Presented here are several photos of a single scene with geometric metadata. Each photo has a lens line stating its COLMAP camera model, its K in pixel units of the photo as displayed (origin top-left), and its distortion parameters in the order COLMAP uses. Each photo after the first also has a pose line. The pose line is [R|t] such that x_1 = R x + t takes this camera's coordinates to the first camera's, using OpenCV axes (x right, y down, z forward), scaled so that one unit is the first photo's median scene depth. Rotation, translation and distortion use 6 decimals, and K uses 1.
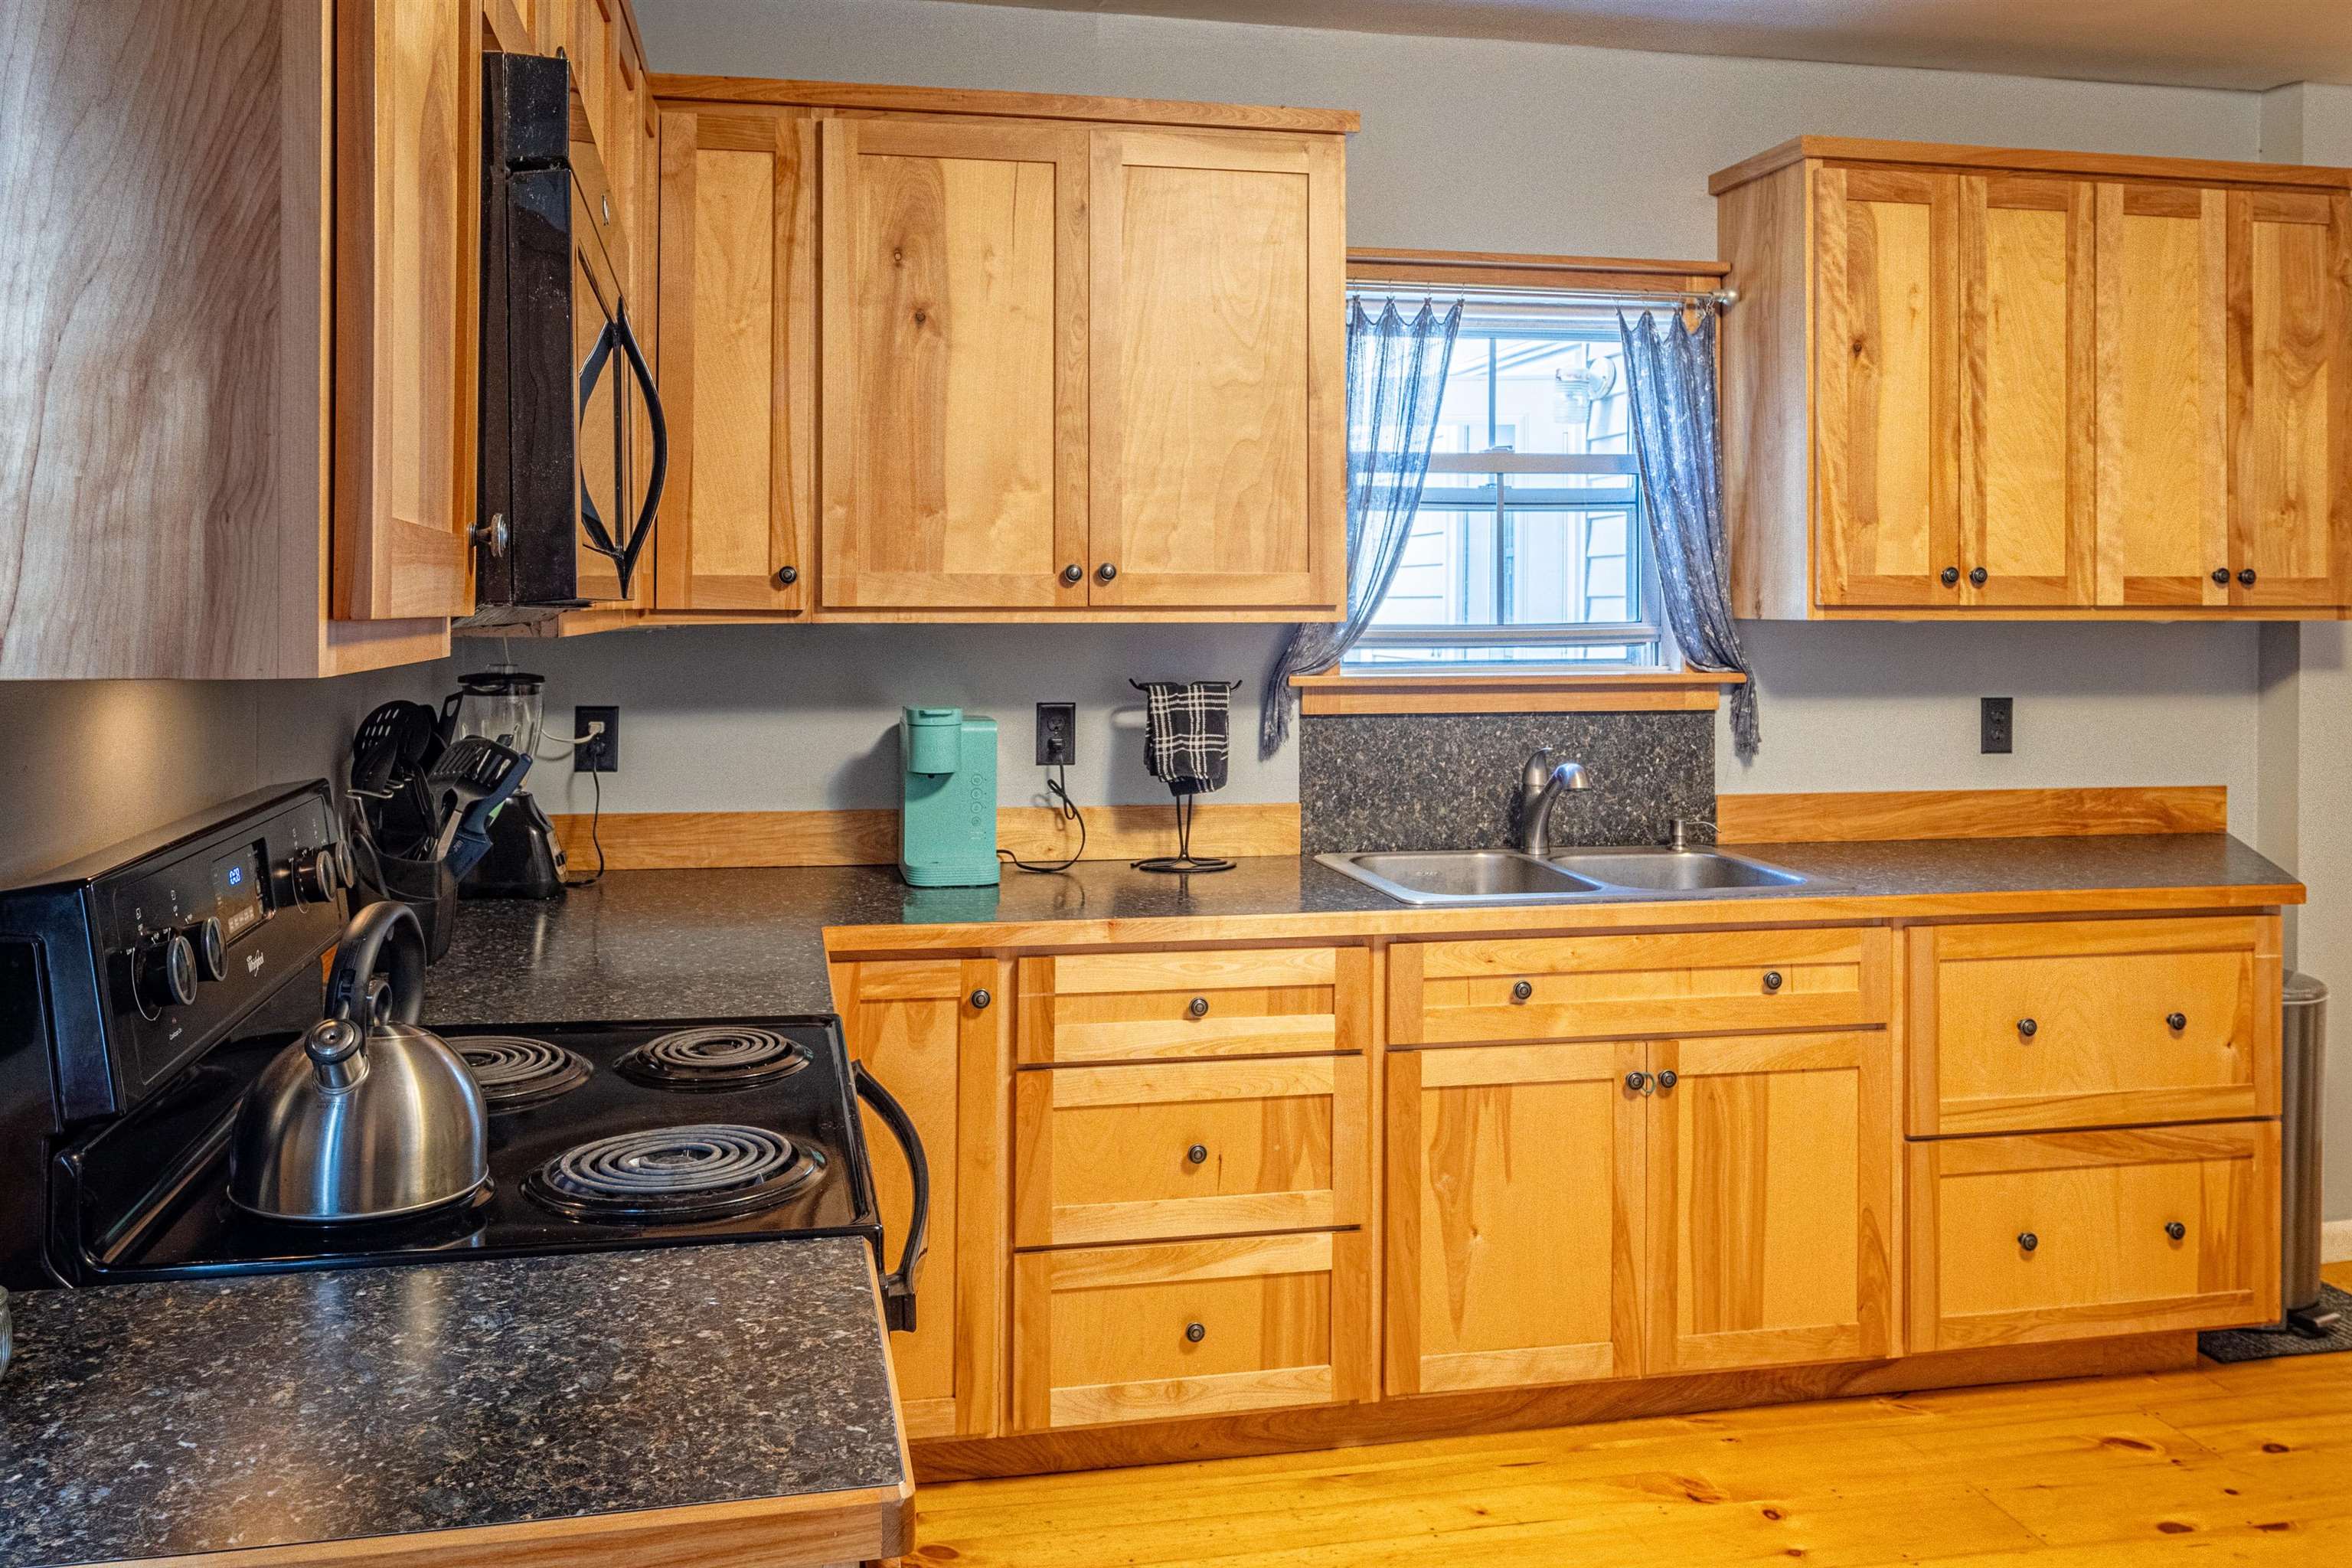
lens RADIAL K [[1845.0, 0, 1170.5], [0, 1845.0, 588.3], [0, 0, 1]] dist [0.012366, -0.001362]
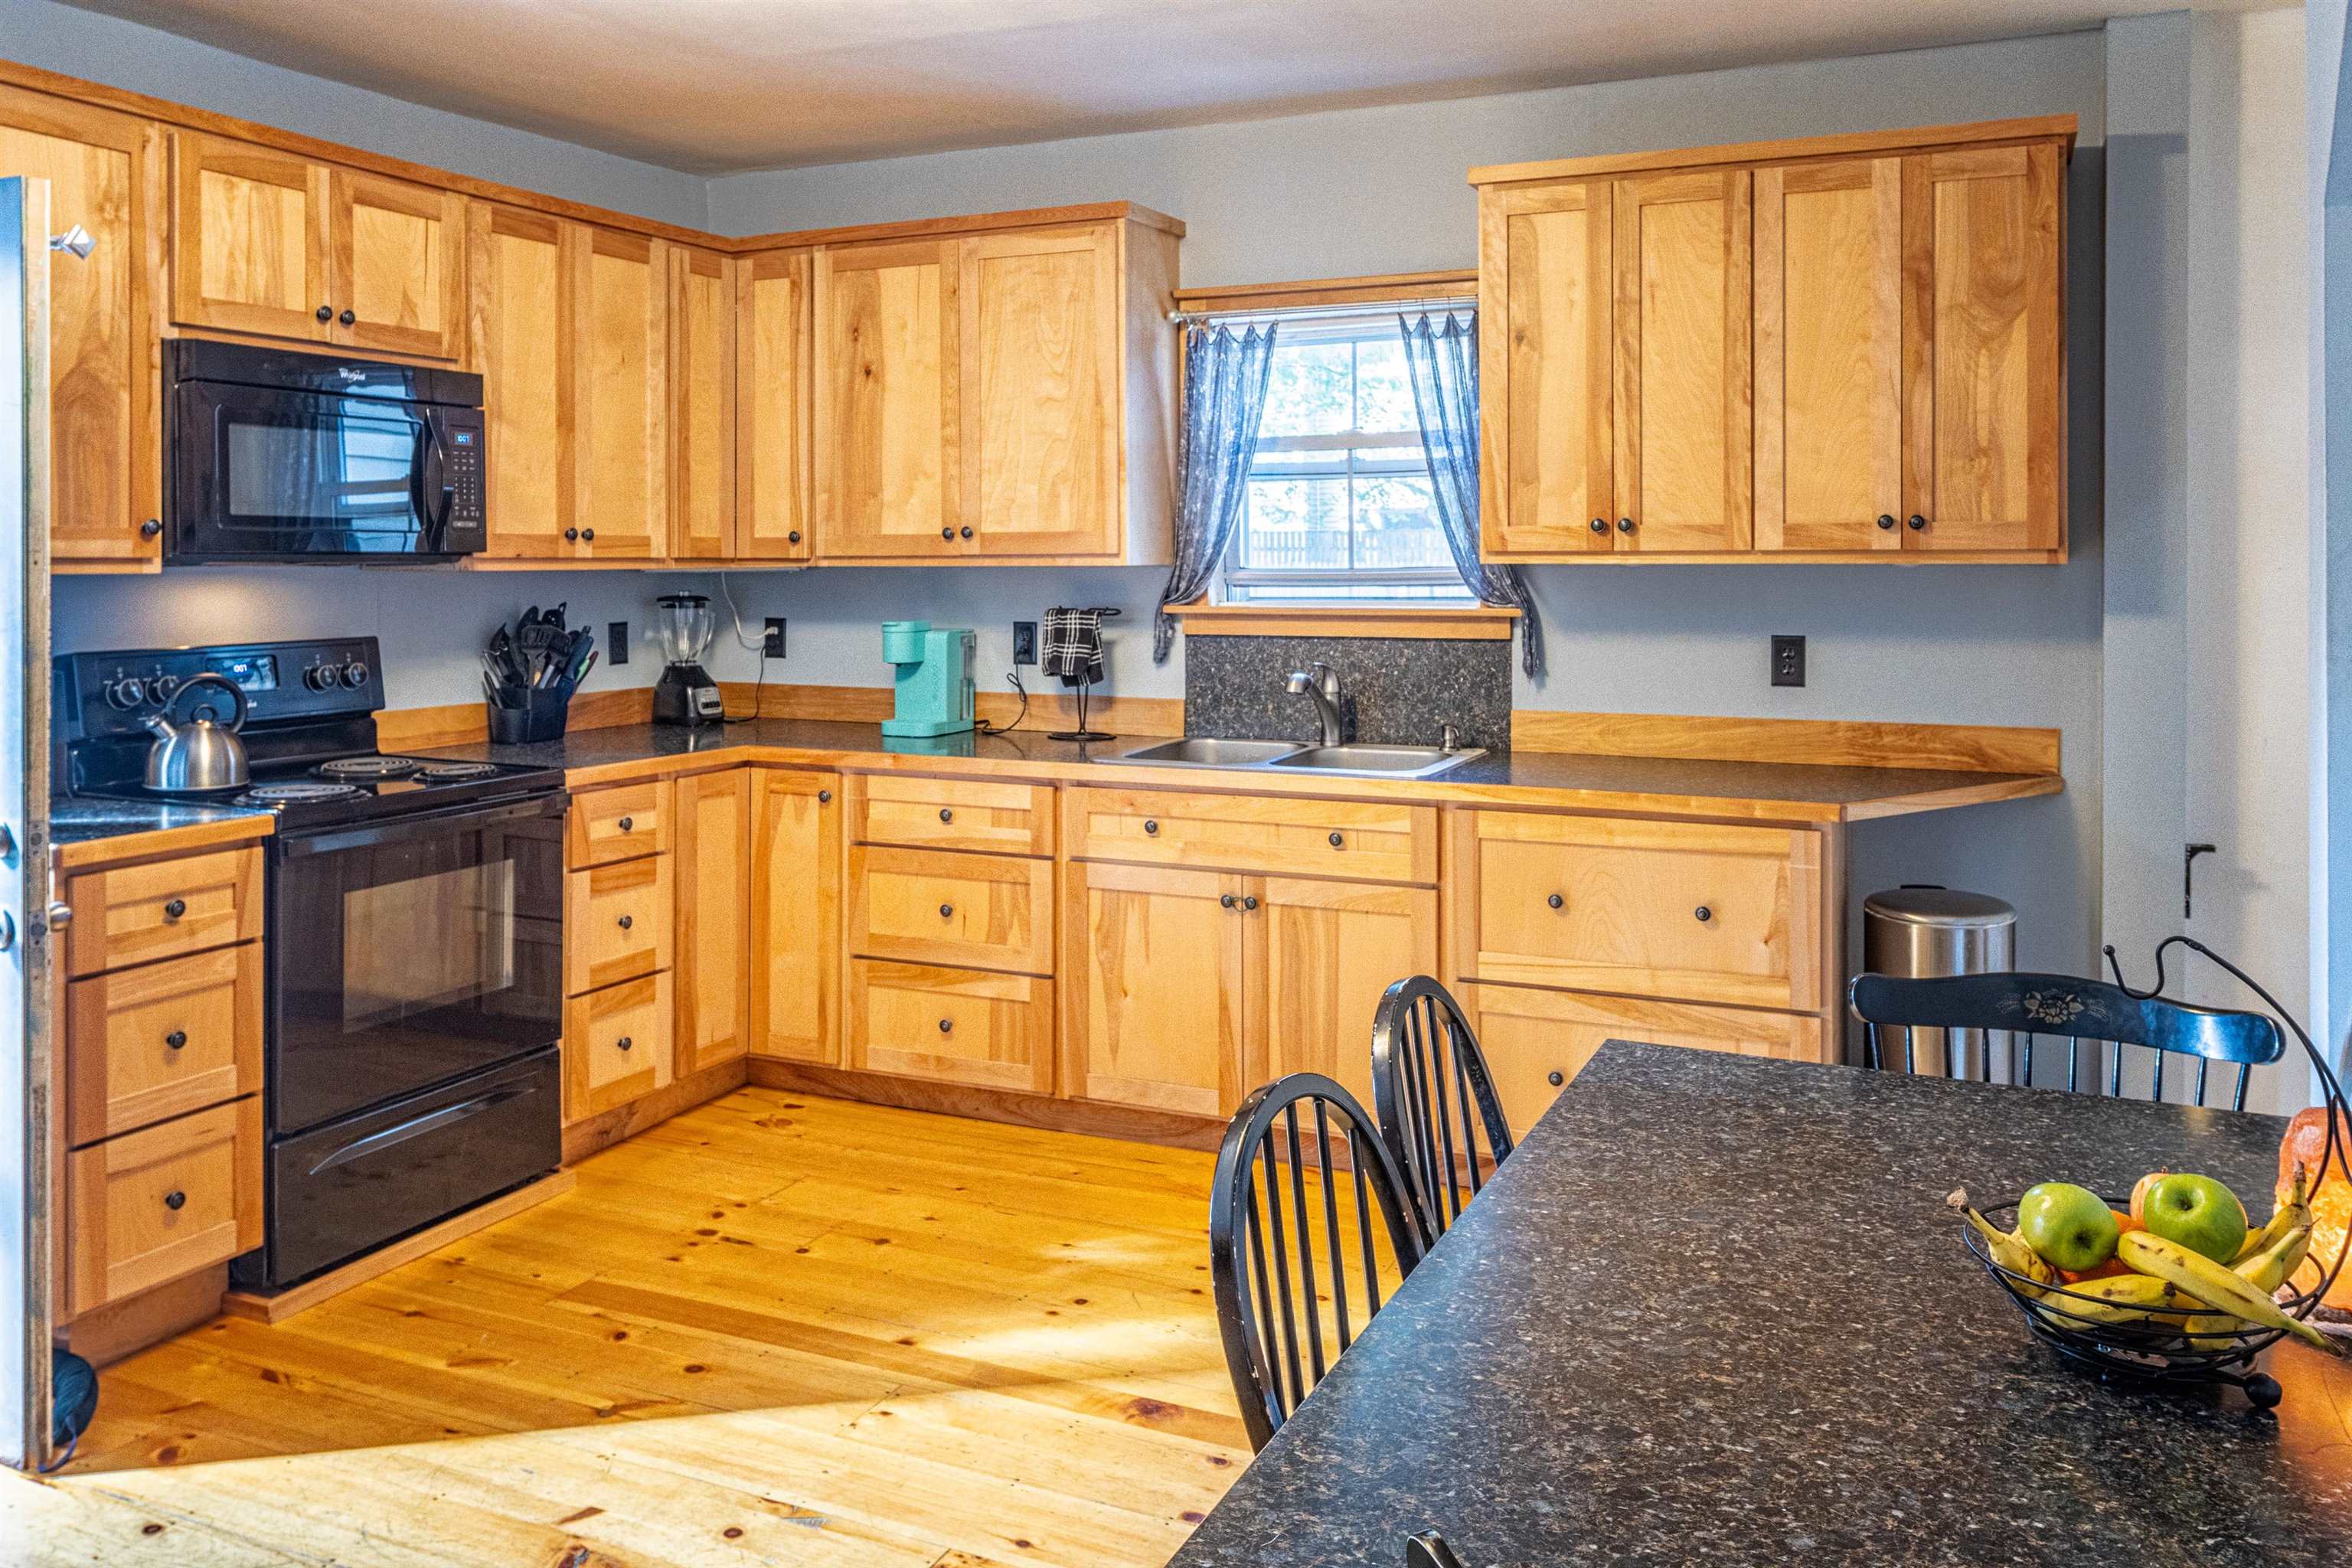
lens RADIAL K [[1852.2, 0, 1174.0], [0, 1852.2, 559.5], [0, 0, 1]] dist [0.005103, 0.002478]
pose [[0.806398, -0.003076, -0.591366, 0.880826], [0.009114, 0.999932, 0.007227, 0.003576], [0.591304, -0.011217, 0.806371, -0.104351]]
